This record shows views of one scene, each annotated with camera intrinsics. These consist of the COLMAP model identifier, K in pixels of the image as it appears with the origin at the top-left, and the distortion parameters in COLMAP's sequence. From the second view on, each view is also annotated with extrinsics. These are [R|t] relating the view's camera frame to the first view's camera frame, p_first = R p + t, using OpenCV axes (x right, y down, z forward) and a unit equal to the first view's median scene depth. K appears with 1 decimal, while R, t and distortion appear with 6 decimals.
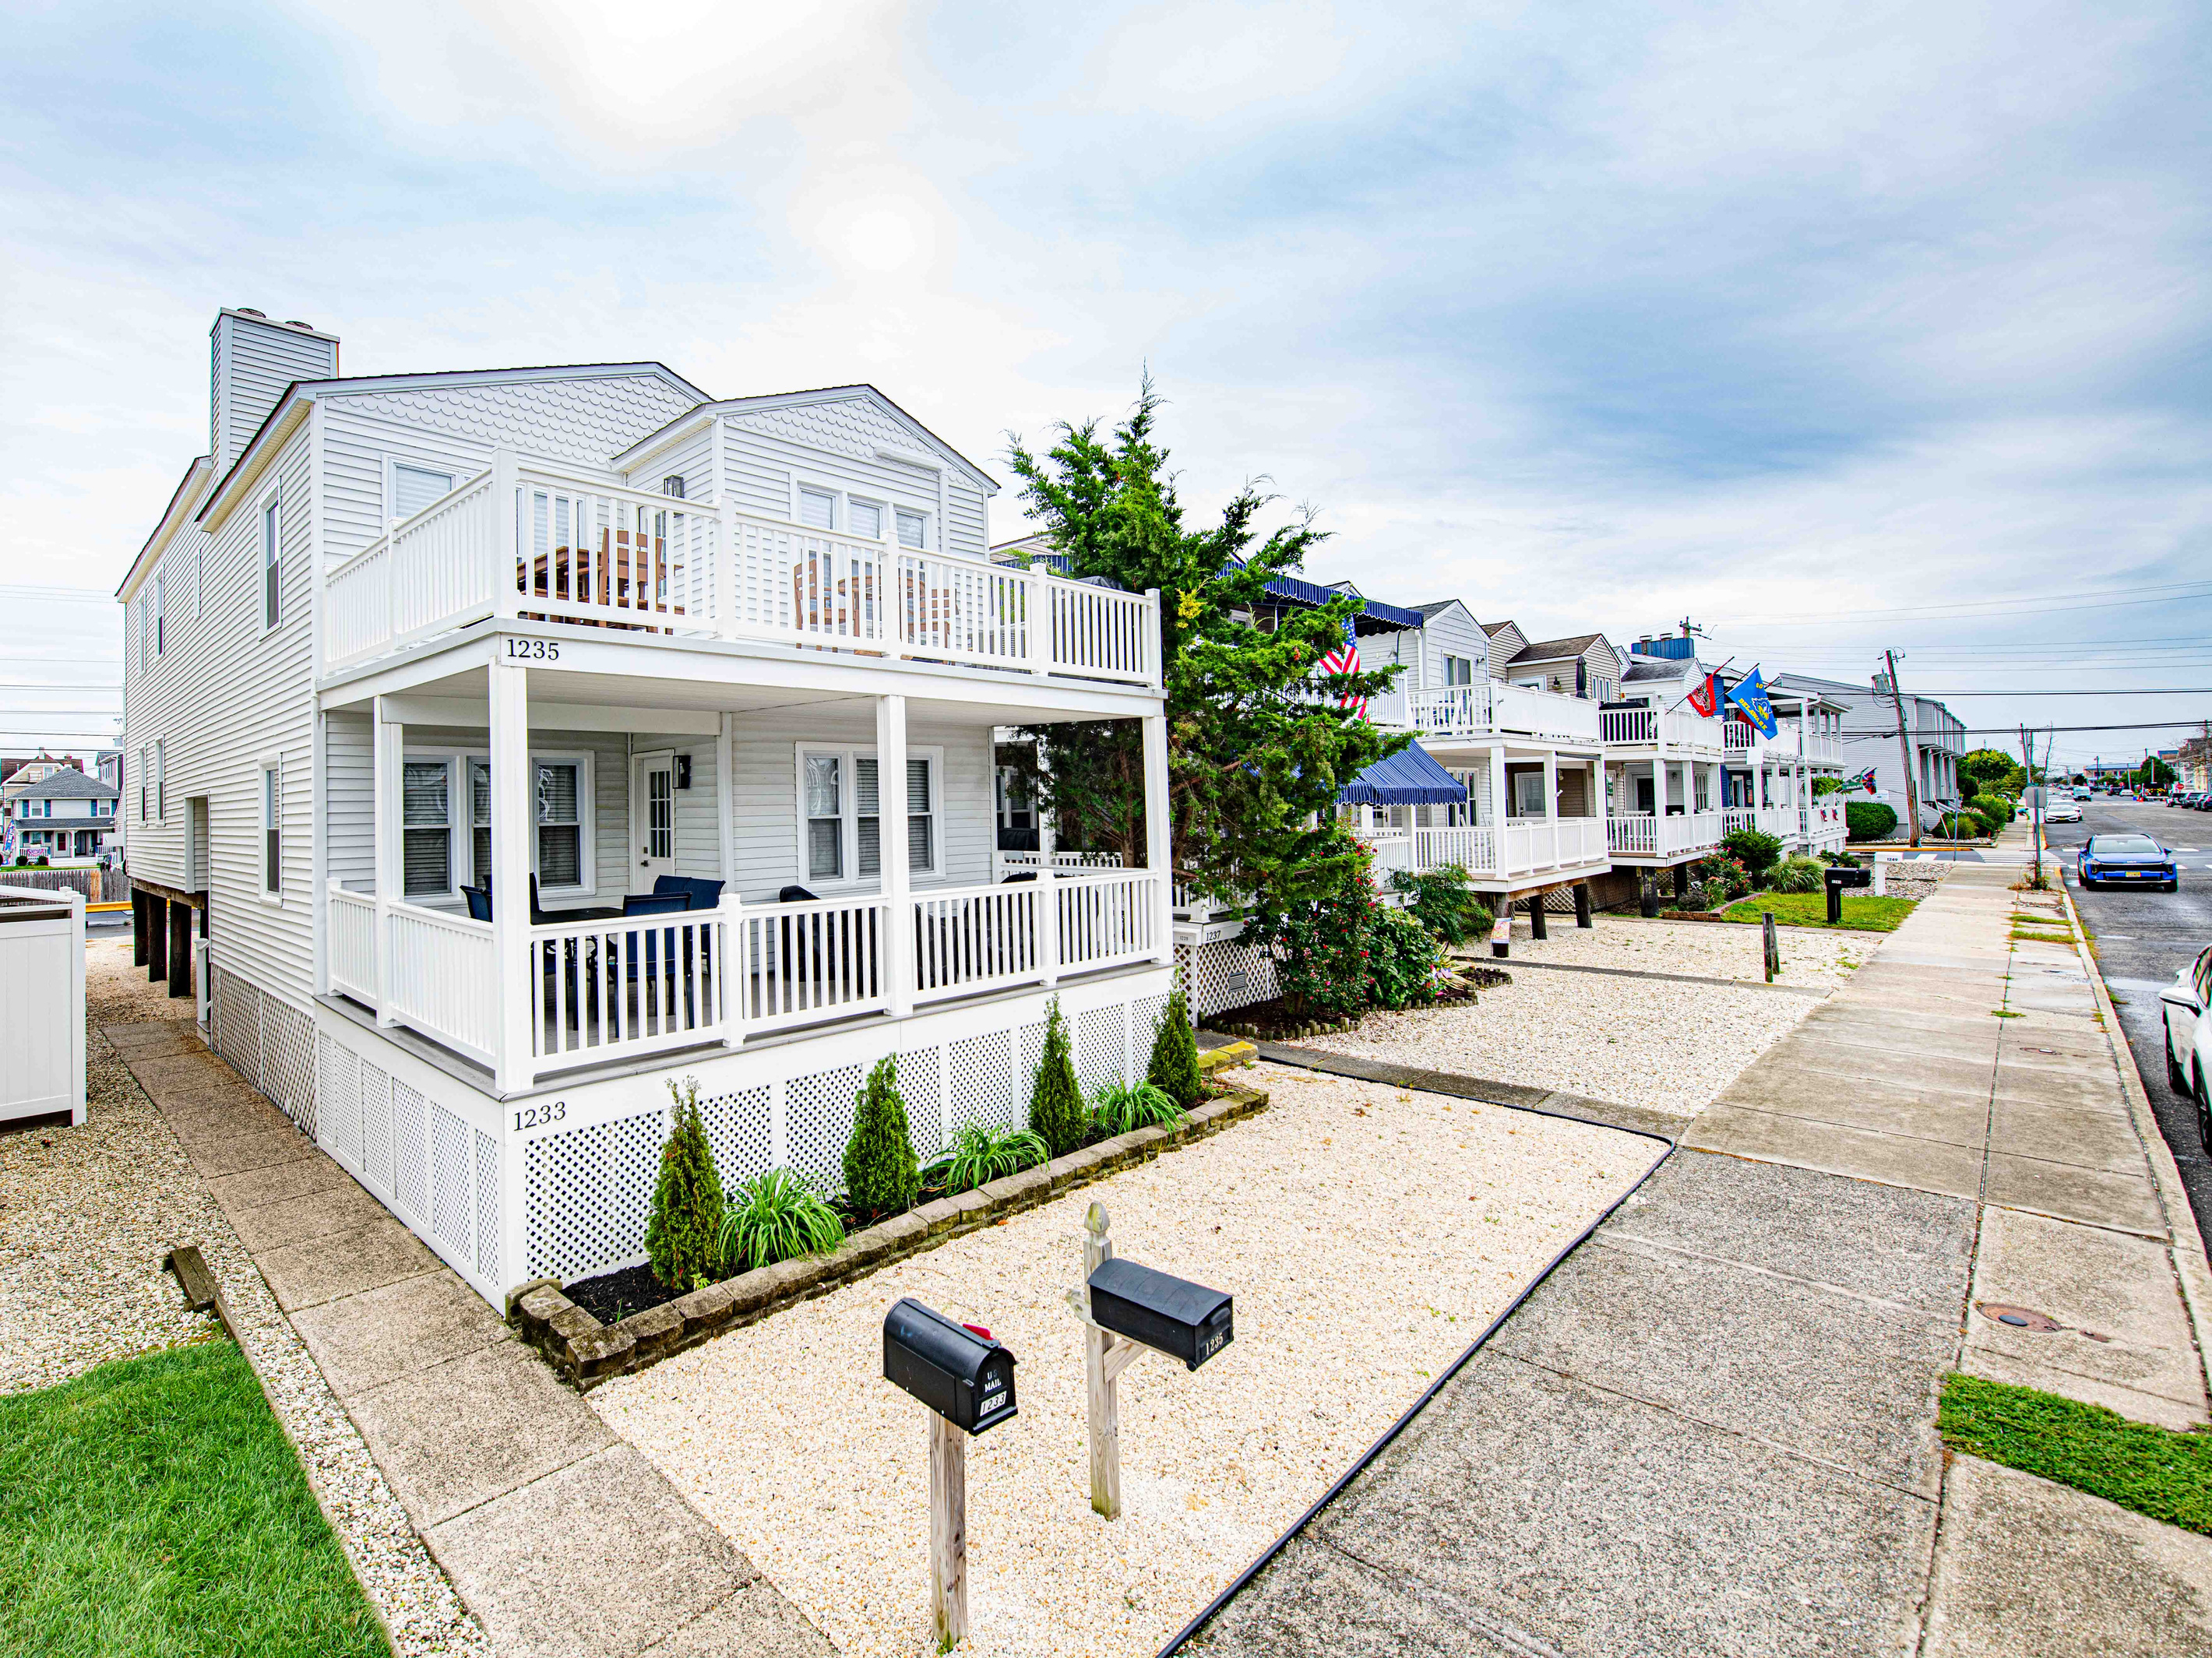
lens RADIAL K [[1032.1, 0, 1092.3], [0, 1032.1, 807.6], [0, 0, 1]] dist [-0.013909, -0.000257]
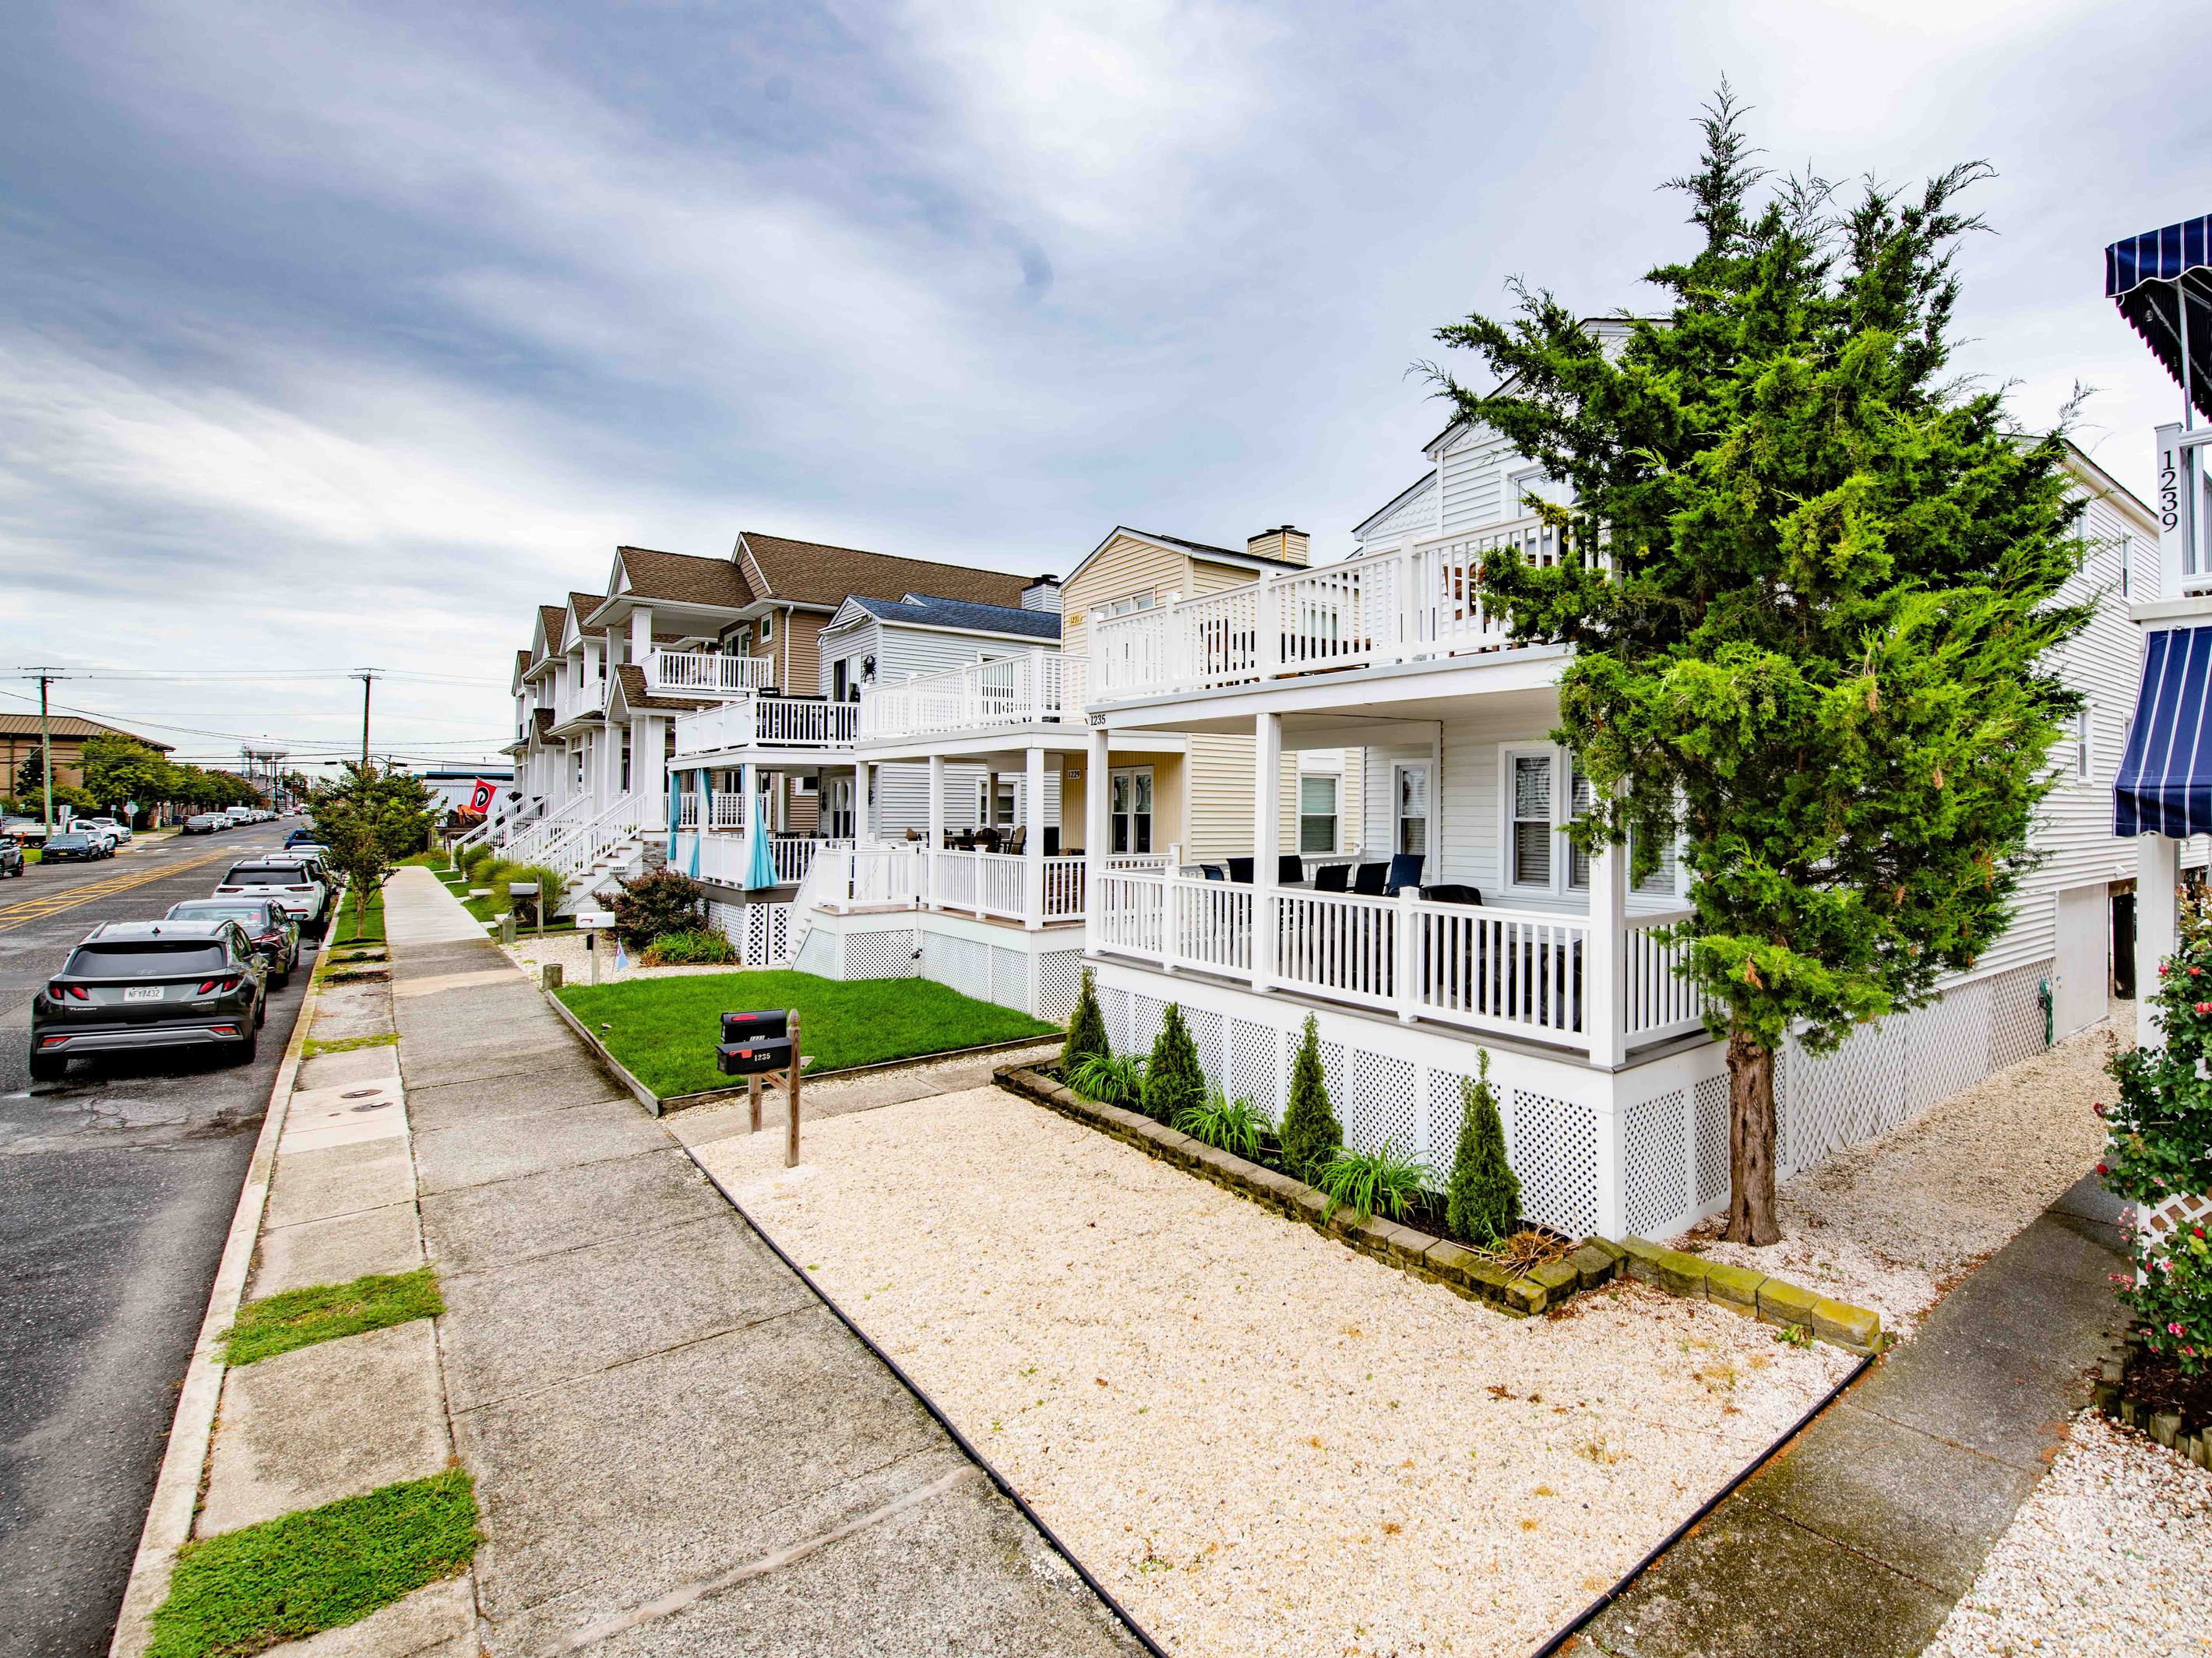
lens RADIAL K [[1032.1, 0, 1092.3], [0, 1032.1, 807.6], [0, 0, 1]] dist [-0.013909, -0.000257]
pose [[-0.209743, 0.017622, -0.977598, 1.245862], [-0.003280, 0.999819, 0.018726, -0.031724], [0.977751, 0.007134, -0.209647, 1.347148]]
